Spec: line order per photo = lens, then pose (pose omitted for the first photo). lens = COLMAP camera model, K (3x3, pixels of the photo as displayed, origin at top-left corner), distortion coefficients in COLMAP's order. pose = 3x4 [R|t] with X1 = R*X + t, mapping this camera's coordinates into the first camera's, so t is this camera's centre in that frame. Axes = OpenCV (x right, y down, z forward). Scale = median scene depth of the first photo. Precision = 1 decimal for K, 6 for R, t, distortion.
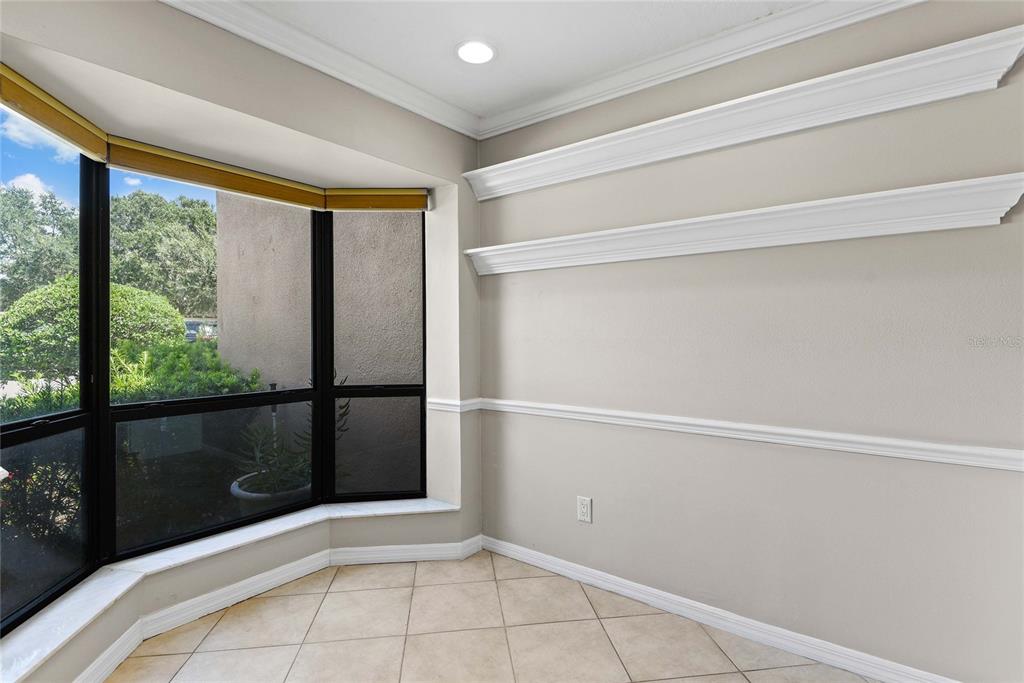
lens RADIAL K [[498.1, 0, 512.0], [0, 498.1, 341.5], [0, 0, 1]] dist [0.031128, -0.021321]
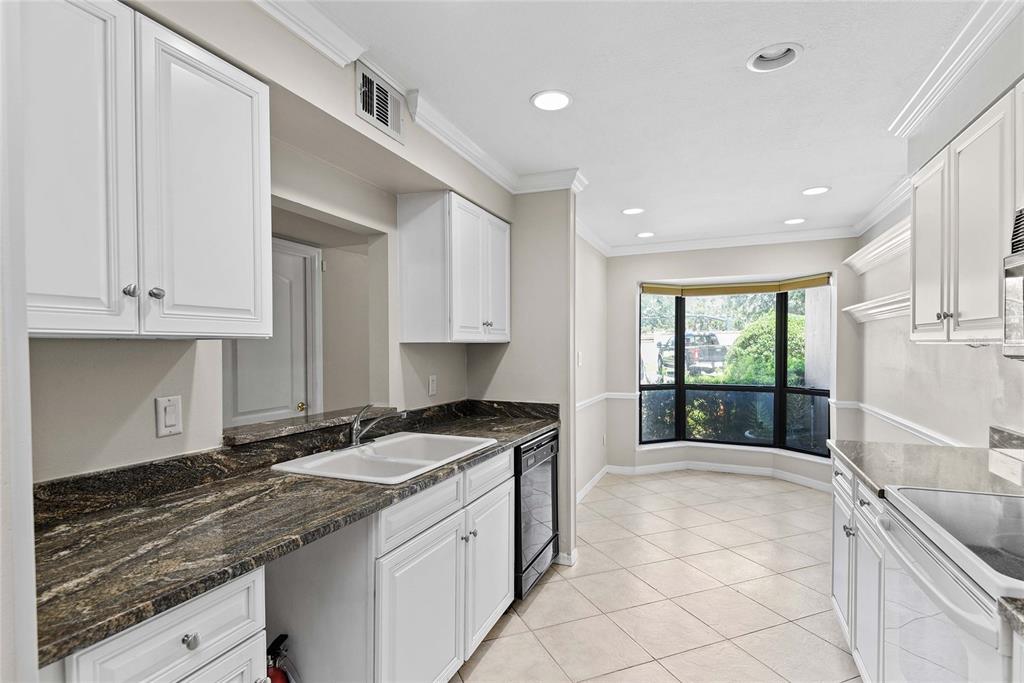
lens RADIAL K [[498.1, 0, 512.0], [0, 498.1, 341.5], [0, 0, 1]] dist [0.031128, -0.021321]
pose [[0.252524, -0.009614, -0.967543, 1.213170], [-0.006119, 0.999915, -0.011532, -0.050342], [0.967571, 0.008833, 0.252443, -0.457114]]
